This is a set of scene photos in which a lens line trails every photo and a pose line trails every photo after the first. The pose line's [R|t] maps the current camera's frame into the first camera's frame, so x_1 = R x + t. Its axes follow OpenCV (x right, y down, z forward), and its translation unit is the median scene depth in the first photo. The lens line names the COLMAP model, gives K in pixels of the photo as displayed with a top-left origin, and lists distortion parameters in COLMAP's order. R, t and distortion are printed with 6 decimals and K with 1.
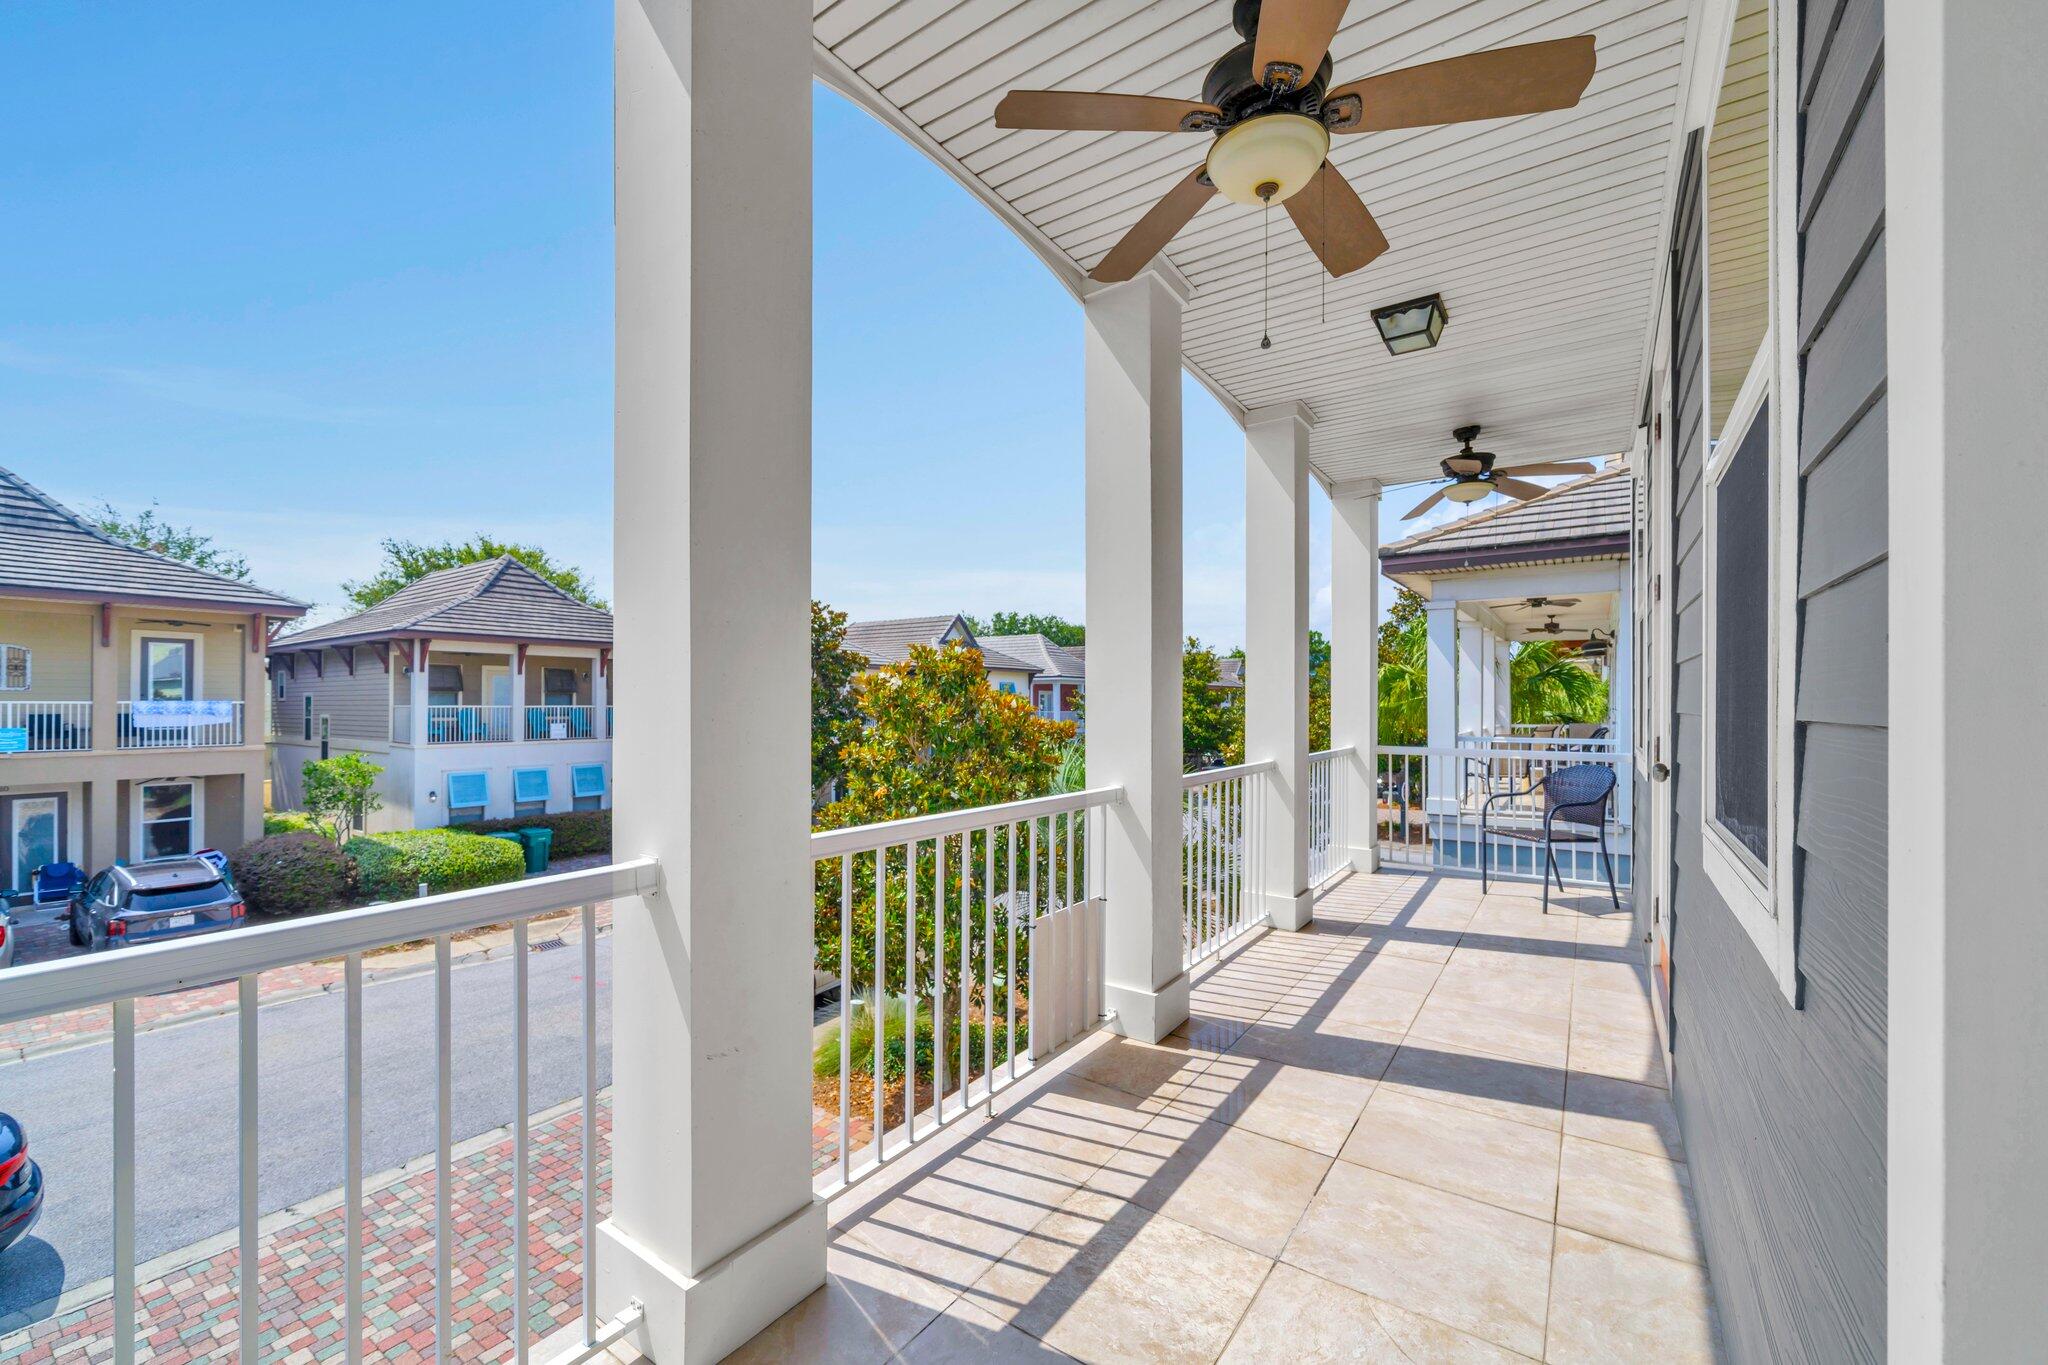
lens RADIAL K [[813.1, 0, 1025.2], [0, 813.1, 697.9], [0, 0, 1]] dist [0.000297, -0.000053]
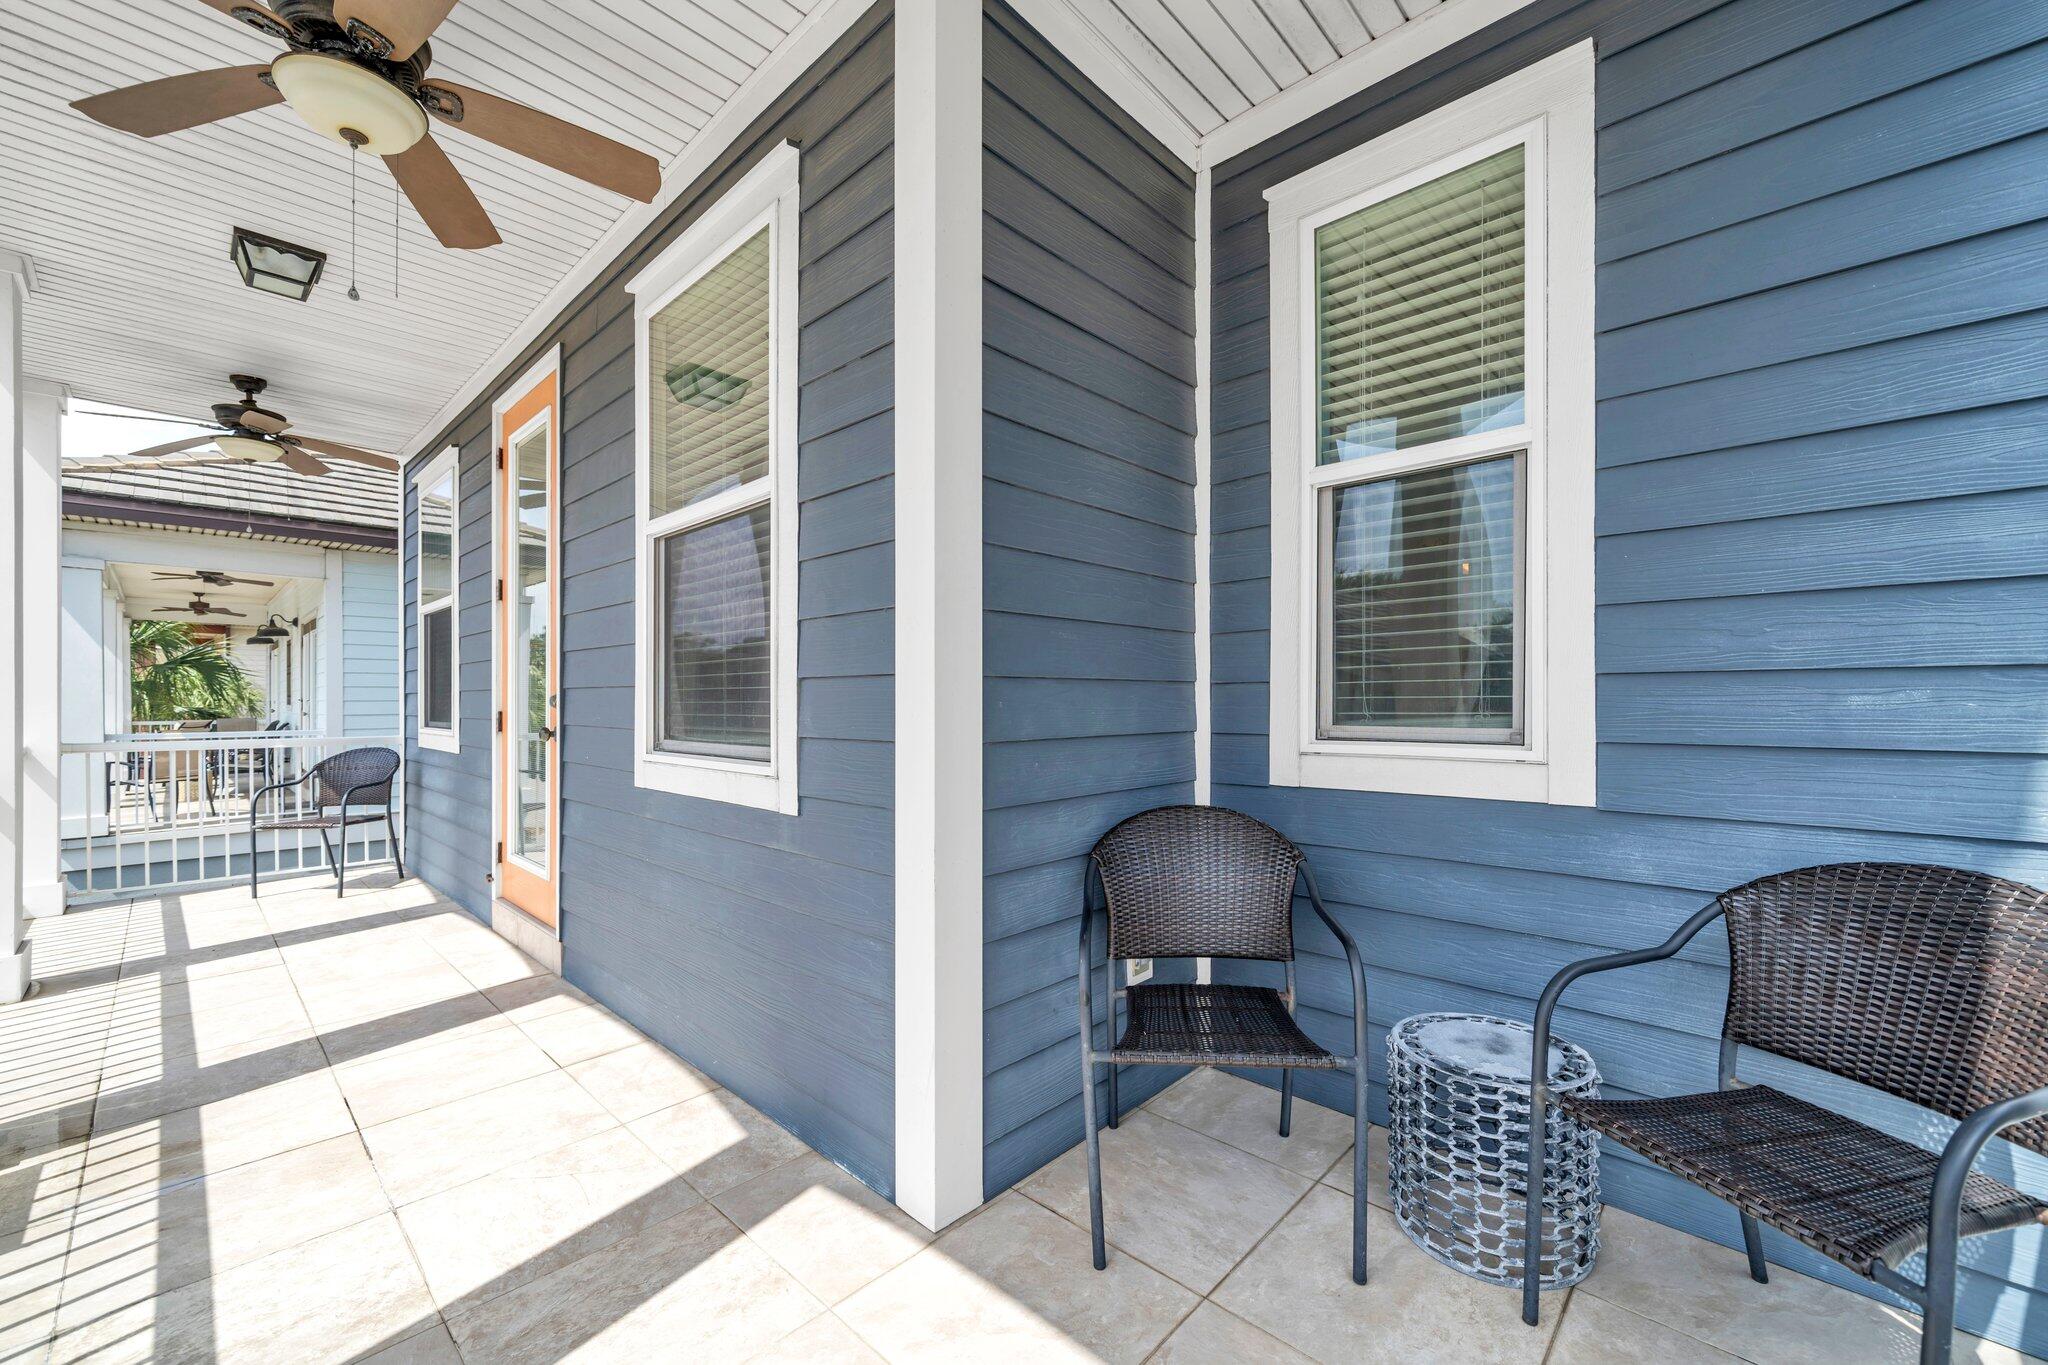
lens RADIAL K [[813.1, 0, 1025.2], [0, 813.1, 697.9], [0, 0, 1]] dist [0.000297, -0.000053]
pose [[0.145905, 0.002263, 0.989296, -0.307190], [-0.005355, 0.999985, -0.001498, 0.023703], [-0.989284, -0.005080, 0.145915, 0.036107]]
